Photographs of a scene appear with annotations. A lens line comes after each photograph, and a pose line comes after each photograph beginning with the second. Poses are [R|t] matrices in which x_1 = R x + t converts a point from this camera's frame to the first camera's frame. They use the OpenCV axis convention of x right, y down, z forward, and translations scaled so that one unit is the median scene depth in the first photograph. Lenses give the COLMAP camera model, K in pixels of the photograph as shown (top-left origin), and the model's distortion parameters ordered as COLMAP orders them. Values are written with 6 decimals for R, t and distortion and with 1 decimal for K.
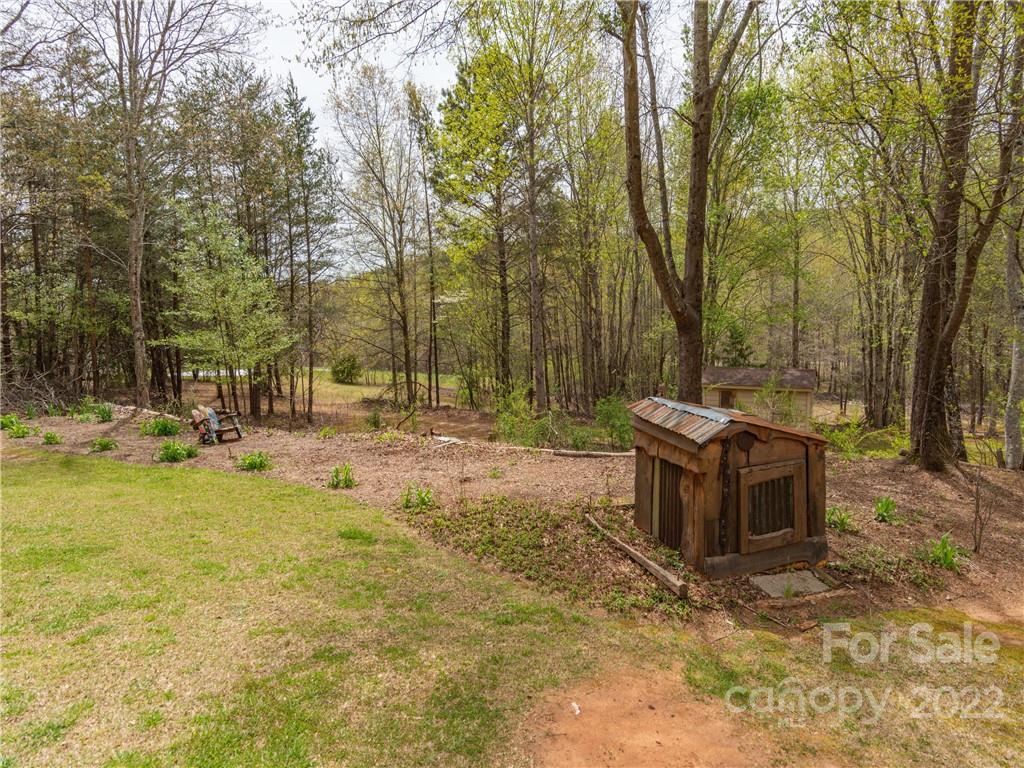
lens RADIAL K [[593.4, 0, 514.8], [0, 593.4, 369.6], [0, 0, 1]] dist [0.001875, 0.000462]
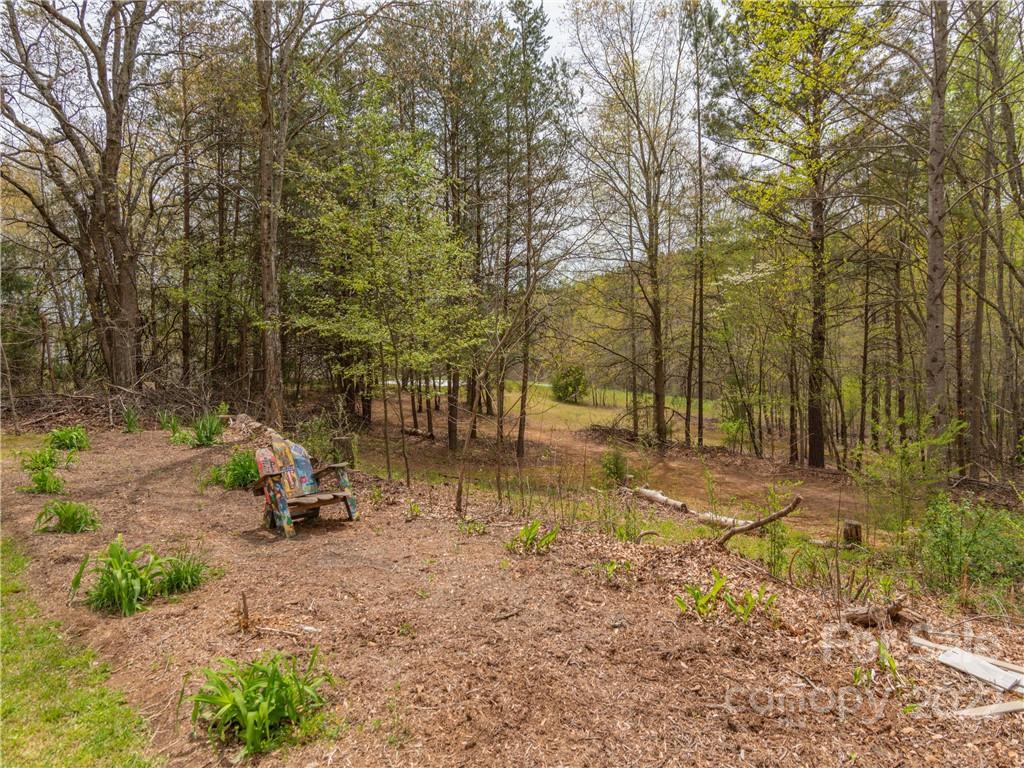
lens RADIAL K [[637.5, 0, 512.0], [0, 637.5, 384.0], [0, 0, 1]] dist [0.023812, -0.000561]
pose [[0.934725, 0.046990, -0.352251, -0.076505], [-0.050304, 0.998734, -0.000256, 0.003428], [0.351793, 0.017959, 0.935906, 0.242810]]
